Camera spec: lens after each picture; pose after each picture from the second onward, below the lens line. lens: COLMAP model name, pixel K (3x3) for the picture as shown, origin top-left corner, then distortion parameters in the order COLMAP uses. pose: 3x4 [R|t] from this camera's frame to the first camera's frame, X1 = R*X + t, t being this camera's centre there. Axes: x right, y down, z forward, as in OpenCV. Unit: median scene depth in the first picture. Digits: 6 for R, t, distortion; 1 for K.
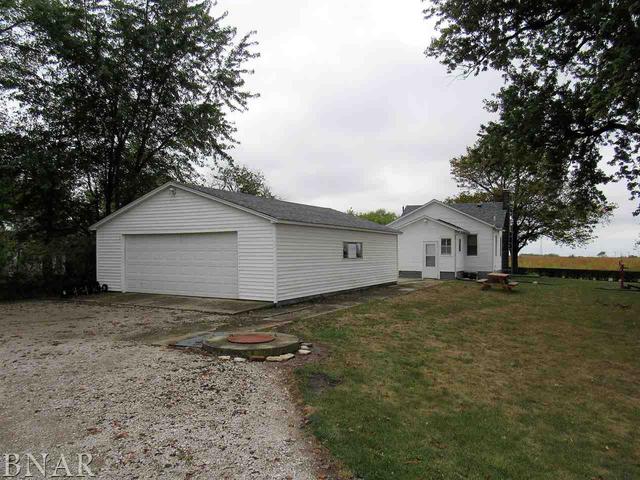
lens RADIAL K [[466.7, 0, 320.0], [0, 466.7, 240.0], [0, 0, 1]] dist [-0.014319, 0.009905]
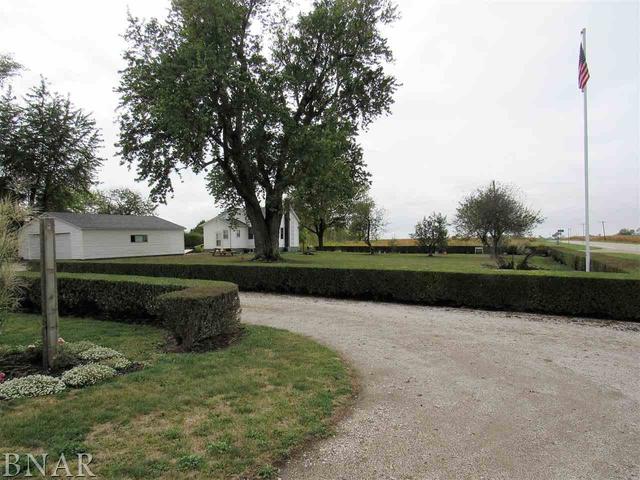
lens RADIAL K [[466.7, 0, 320.0], [0, 466.7, 240.0], [0, 0, 1]] dist [-0.014319, 0.009905]
pose [[0.998855, -0.028356, 0.038525, 0.680045], [0.027228, 0.999194, 0.029486, -0.009898], [-0.039330, -0.028404, 0.998822, -0.990367]]
